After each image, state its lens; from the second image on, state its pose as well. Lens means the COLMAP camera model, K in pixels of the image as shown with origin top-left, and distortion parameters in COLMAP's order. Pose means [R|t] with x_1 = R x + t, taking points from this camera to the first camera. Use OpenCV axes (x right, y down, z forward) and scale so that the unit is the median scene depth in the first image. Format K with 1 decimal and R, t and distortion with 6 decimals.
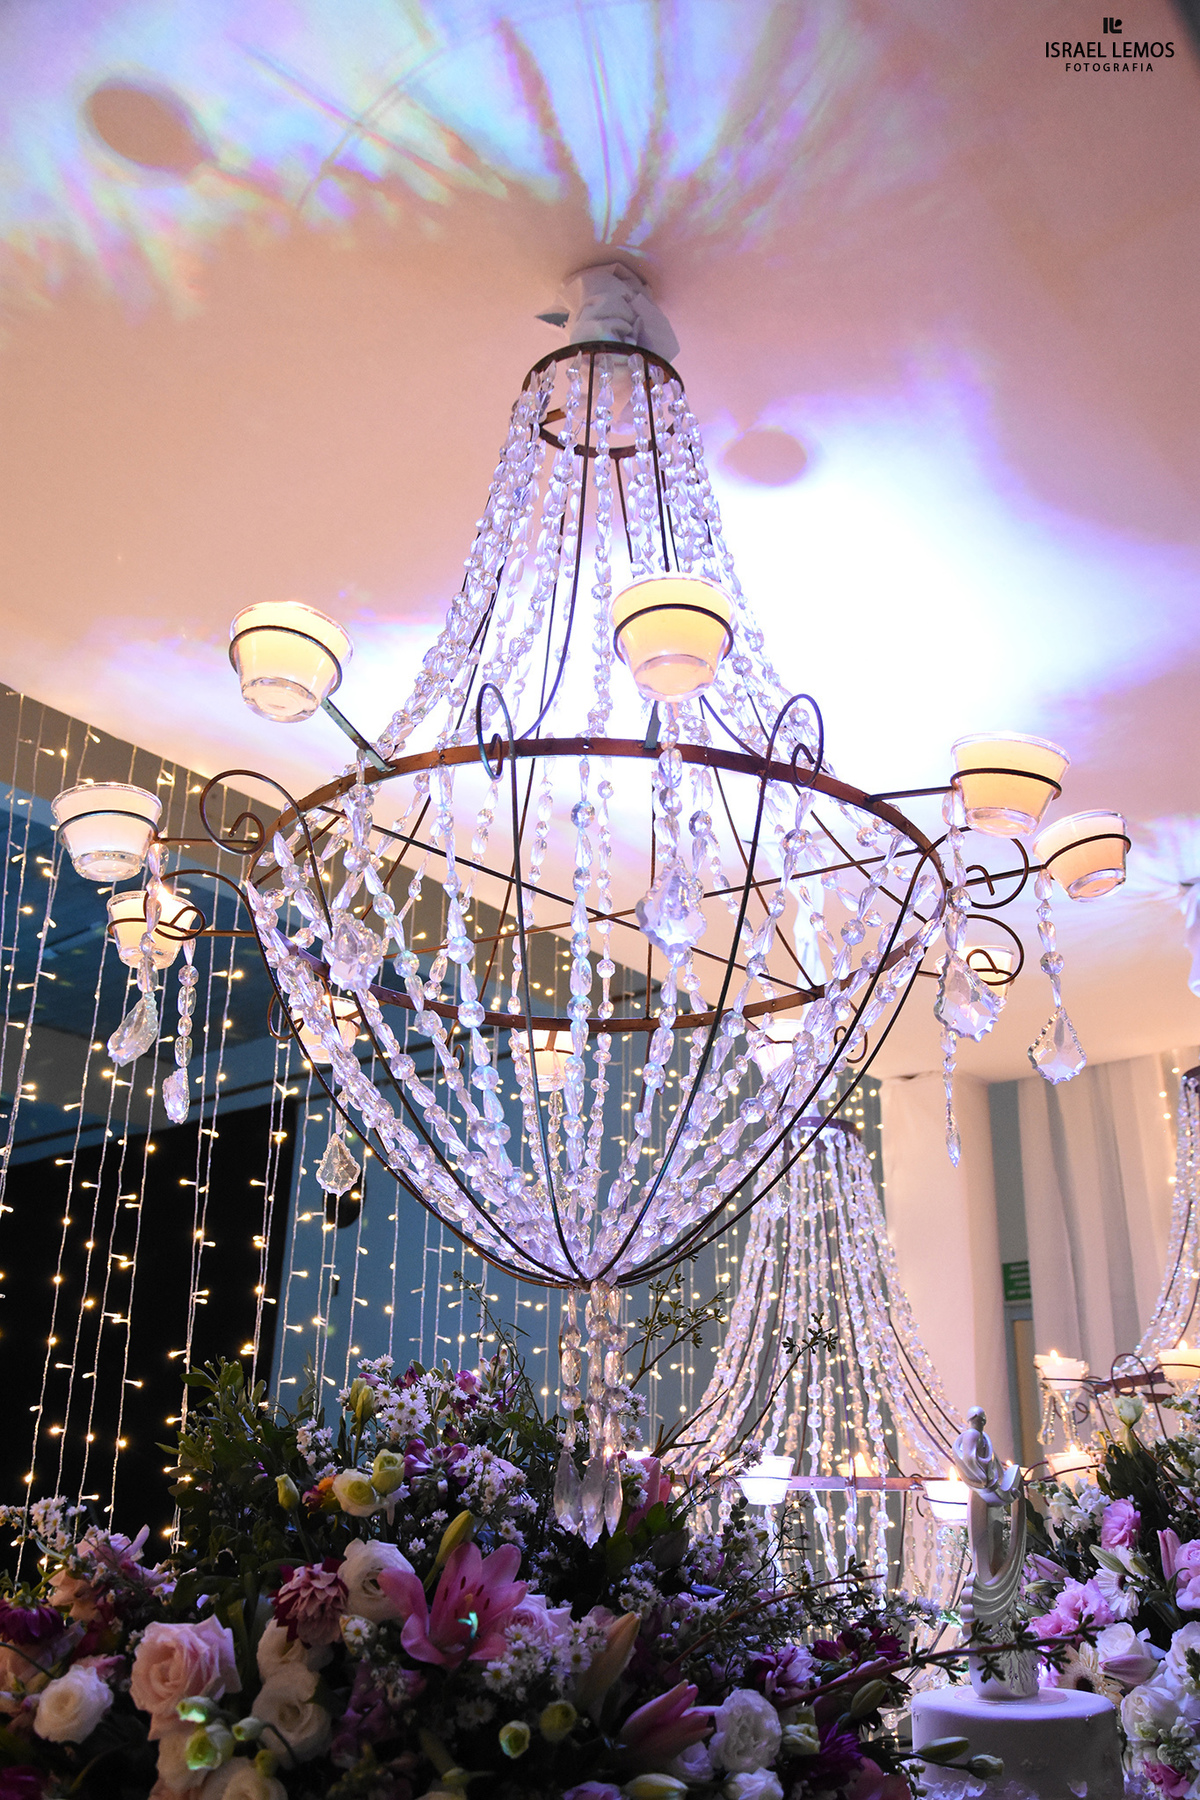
lens RADIAL K [[1504.0, 0, 604.1], [0, 1504.0, 901.1], [0, 0, 1]] dist [-0.084834, -0.000493]
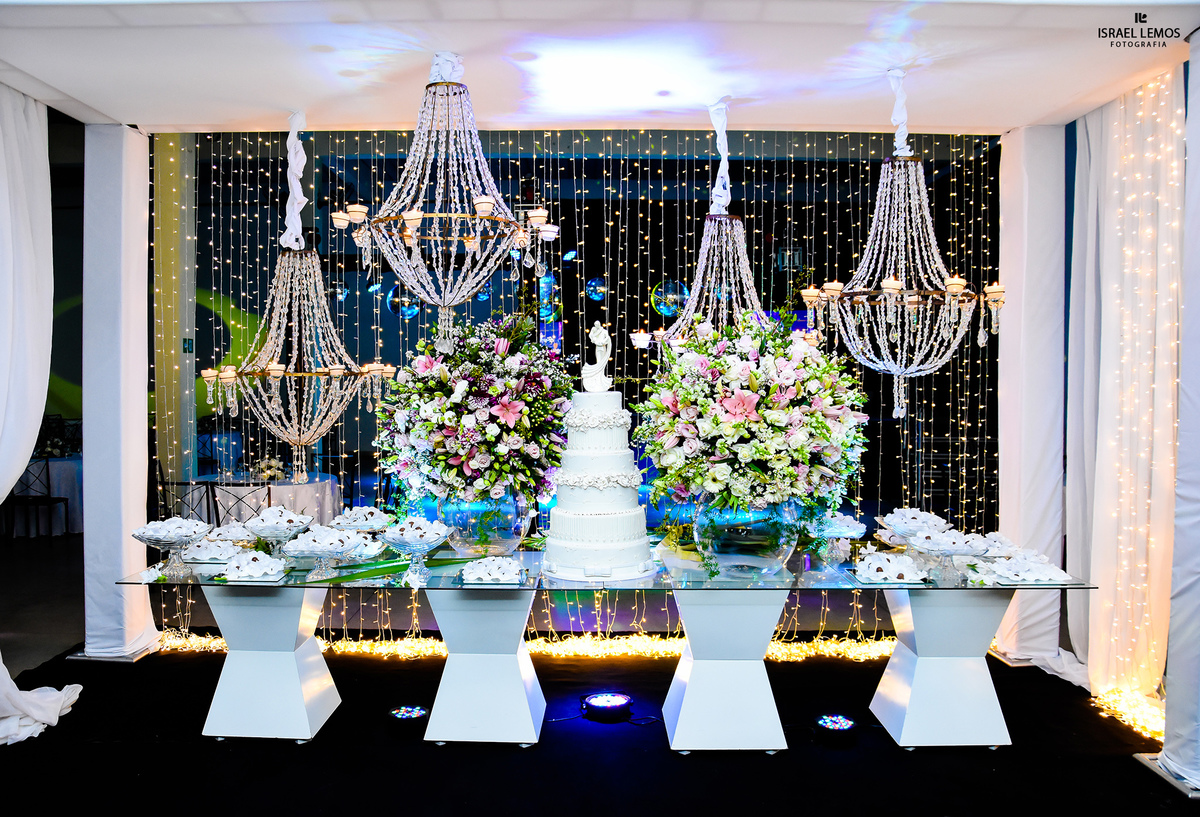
lens RADIAL K [[999.8, 0, 572.1], [0, 999.8, 409.9], [0, 0, 1]] dist [-0.163772, 0.142527]
pose [[0.623160, 0.016333, -0.781924, 1.996277], [0.307192, 0.914320, 0.263918, -0.126296], [0.719239, -0.404664, 0.564750, -0.516457]]
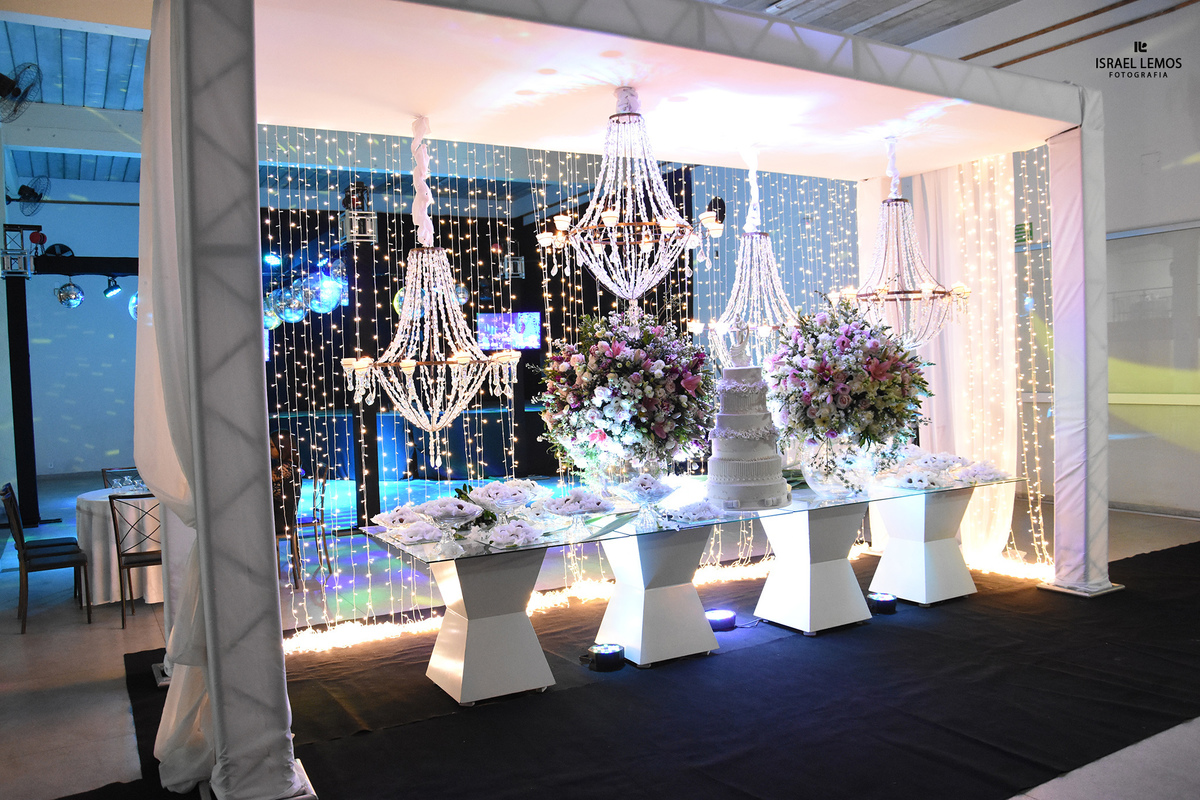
lens RADIAL K [[942.8, 0, 602.0], [0, 942.8, 411.8], [0, 0, 1]] dist [-0.142145, 0.087779]
pose [[0.932564, -0.029281, -0.359815, 0.849840], [0.181221, 0.899994, 0.396447, -0.600764], [0.312223, -0.434919, 0.844608, -1.698463]]
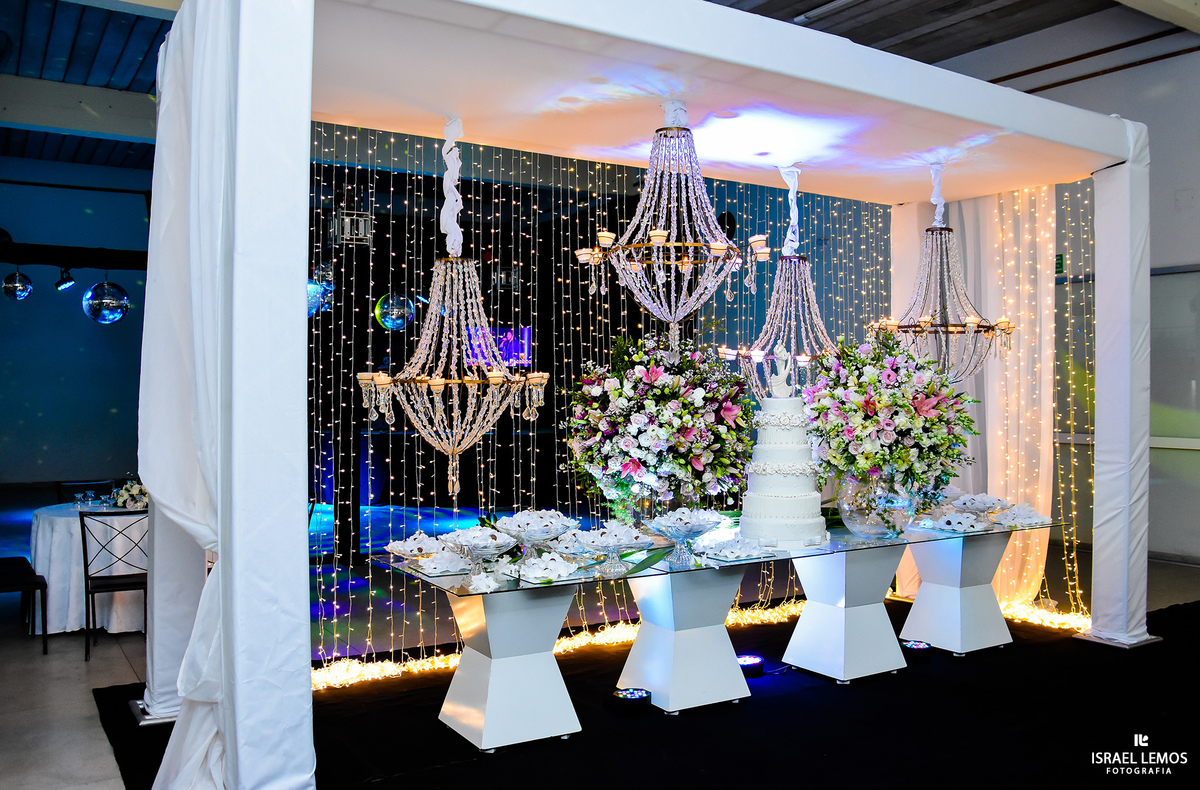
lens RADIAL K [[1033.2, 0, 640.0], [0, 1033.2, 390.5], [0, 0, 1]] dist [-0.152001, 0.108995]
pose [[0.954567, -0.010307, -0.297818, 0.720183], [0.123728, 0.922894, 0.364635, -0.666826], [0.271096, -0.384917, 0.882239, -1.817955]]
